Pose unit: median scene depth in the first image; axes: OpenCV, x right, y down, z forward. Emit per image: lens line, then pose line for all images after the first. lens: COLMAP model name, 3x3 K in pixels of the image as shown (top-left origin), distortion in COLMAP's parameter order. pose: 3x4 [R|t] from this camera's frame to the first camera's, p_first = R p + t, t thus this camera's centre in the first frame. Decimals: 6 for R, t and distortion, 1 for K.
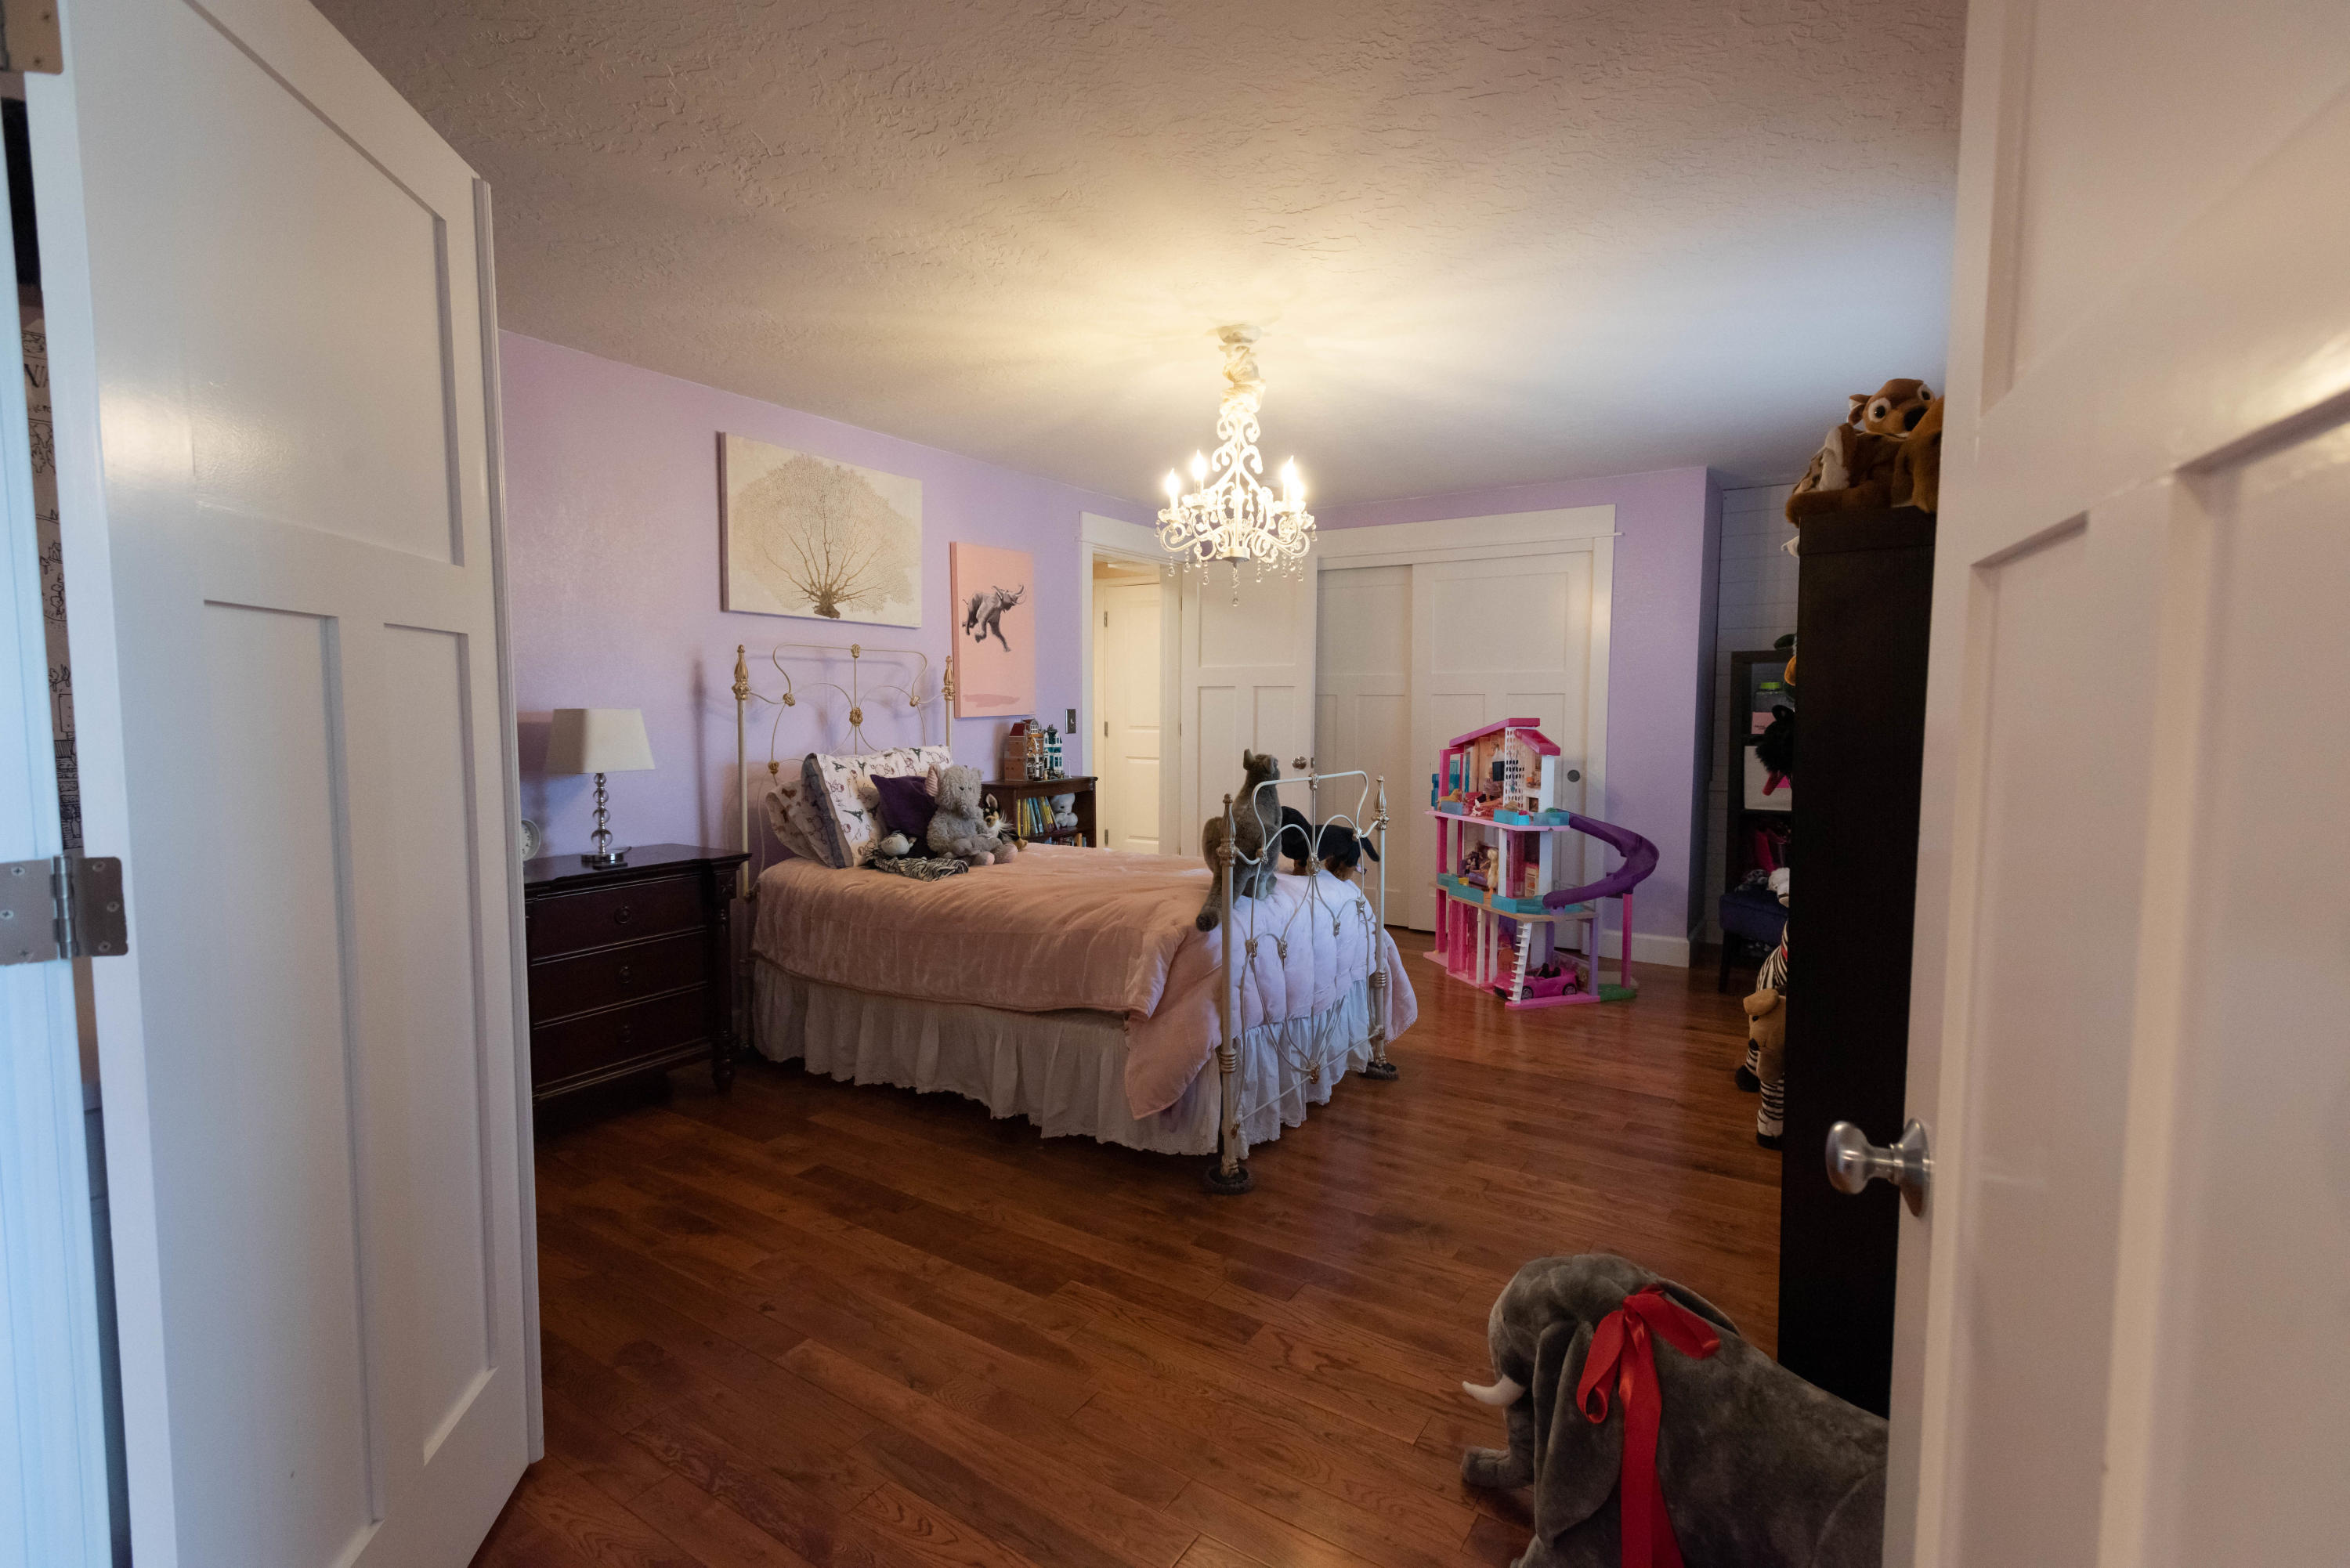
lens RADIAL K [[1080.8, 0, 1177.4], [0, 1080.8, 784.5], [0, 0, 1]] dist [0.018767, -0.007836]
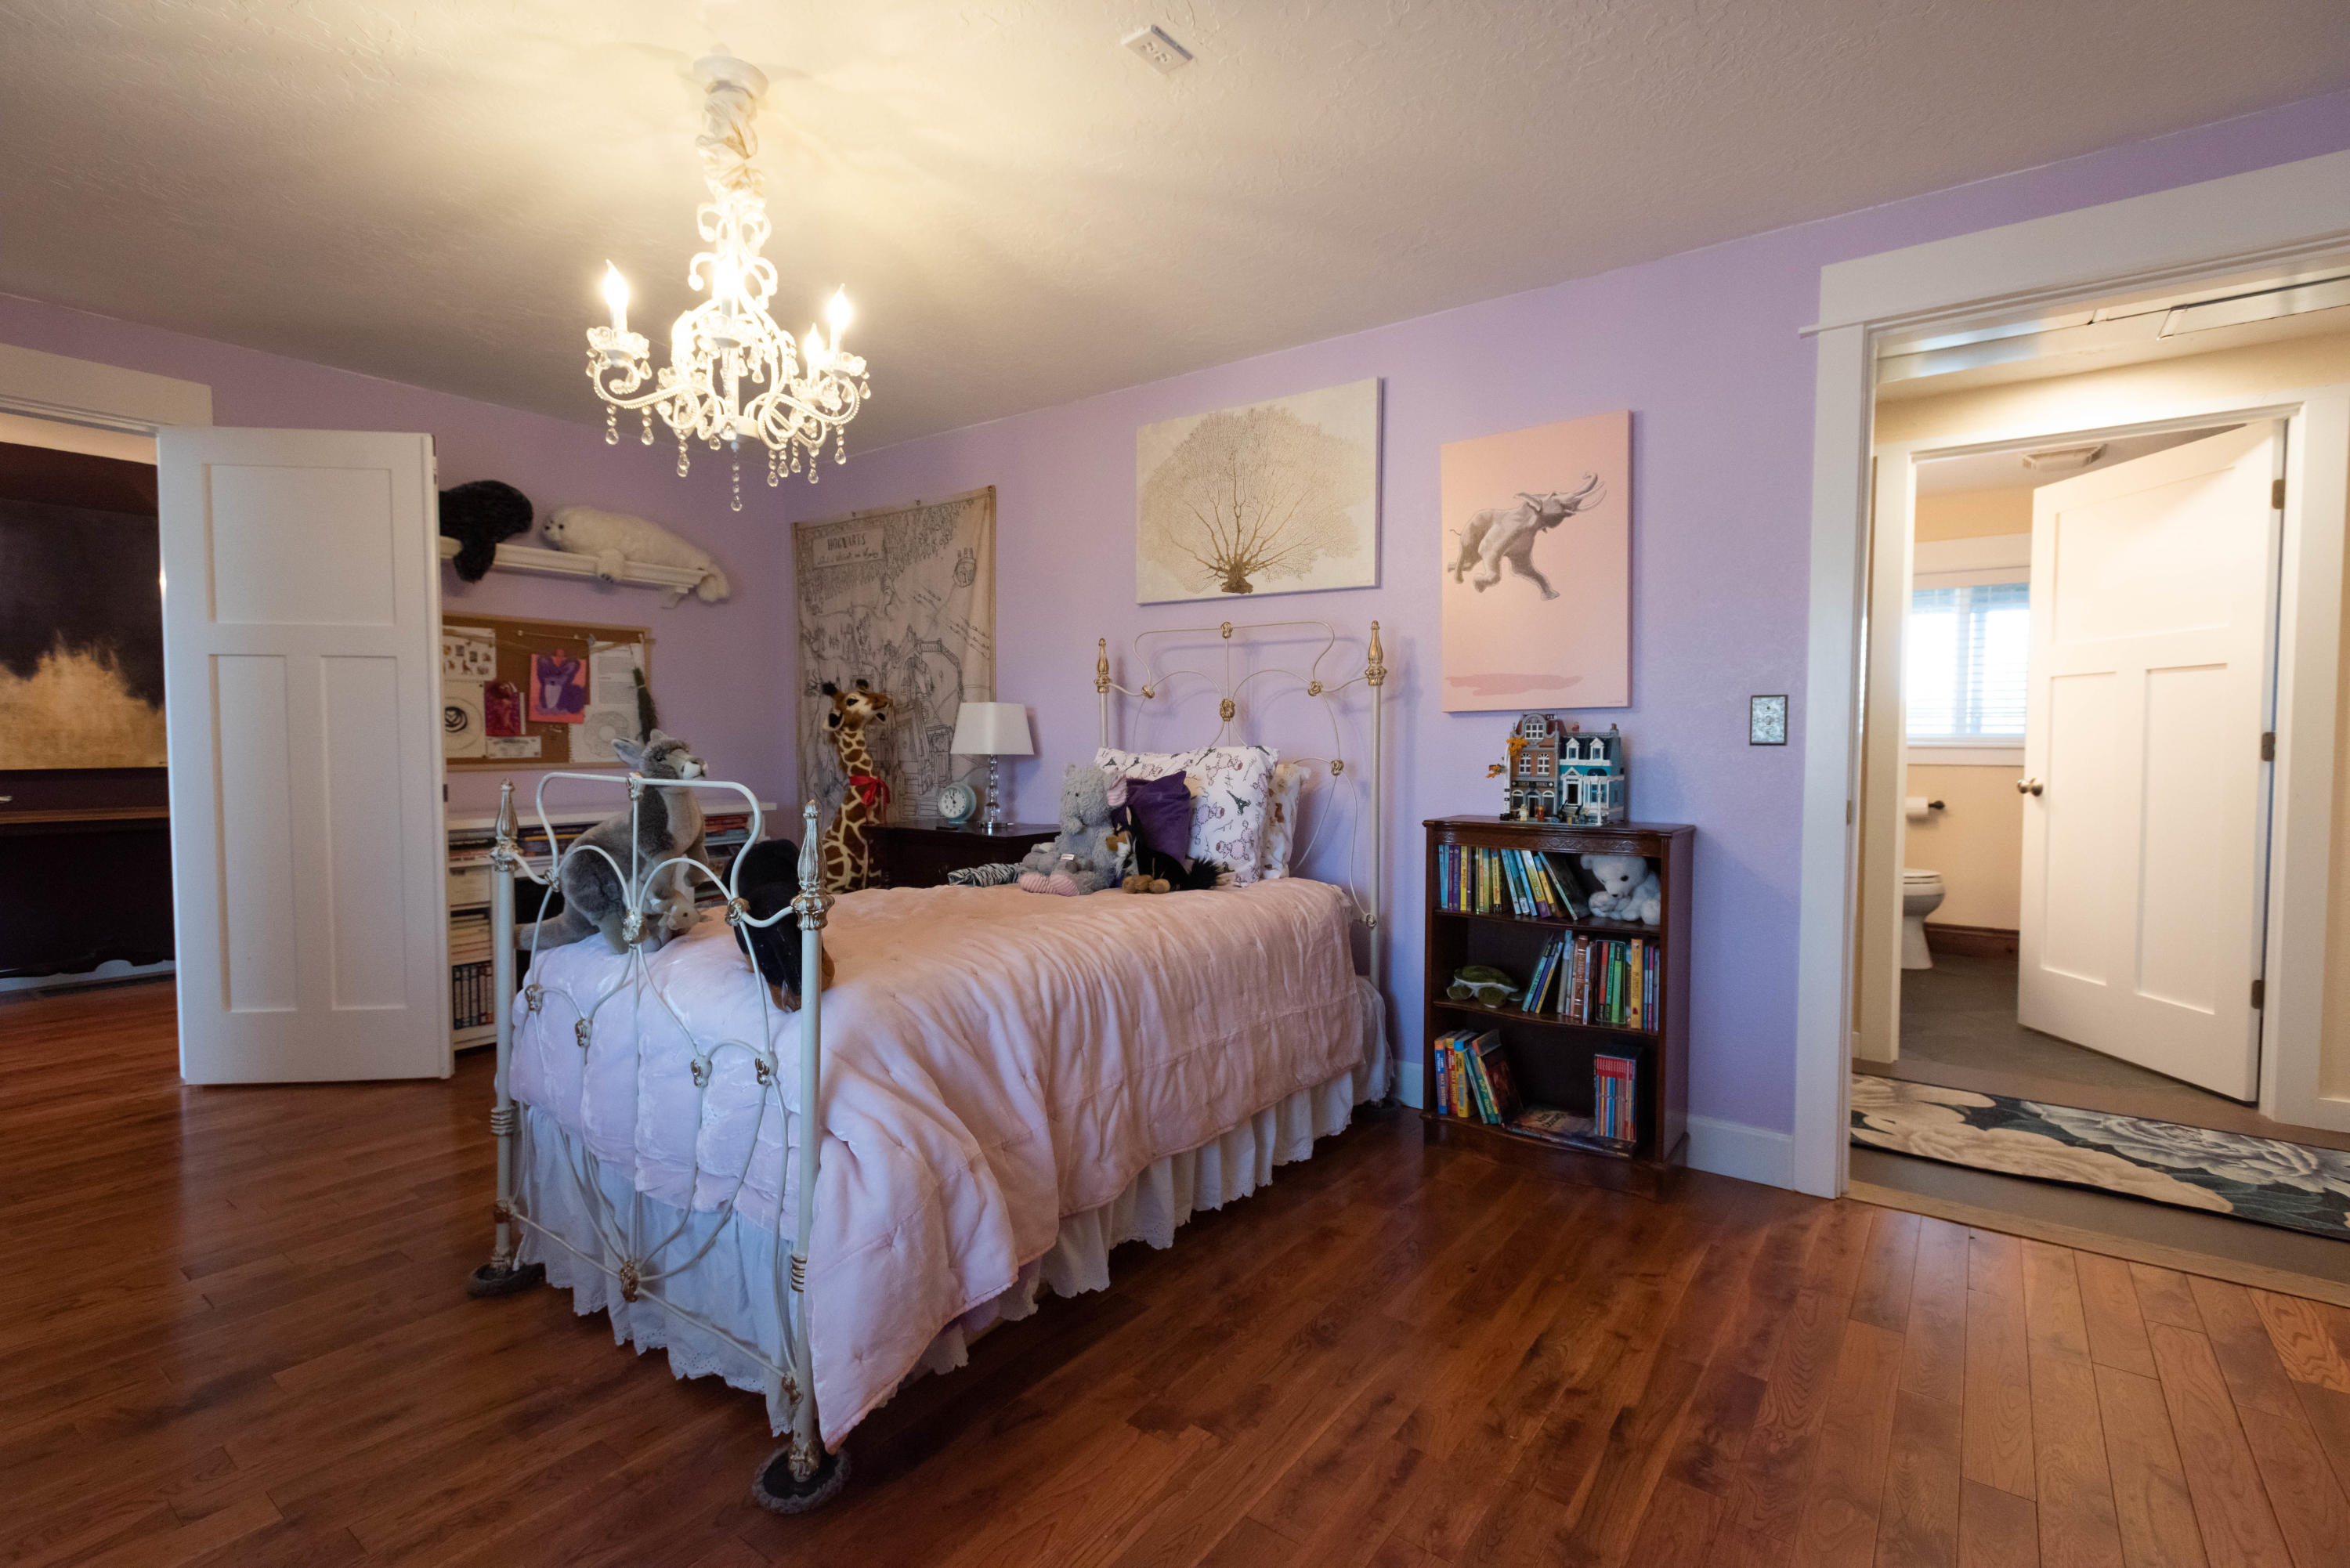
lens RADIAL K [[1089.4, 0, 1175.7], [0, 1089.4, 771.6], [0, 0, 1]] dist [0.019671, -0.006816]
pose [[-0.073326, 0.033852, -0.996733, 0.523191], [-0.078865, 0.996097, 0.039632, -0.044584], [0.994185, 0.081513, -0.070370, 0.999796]]
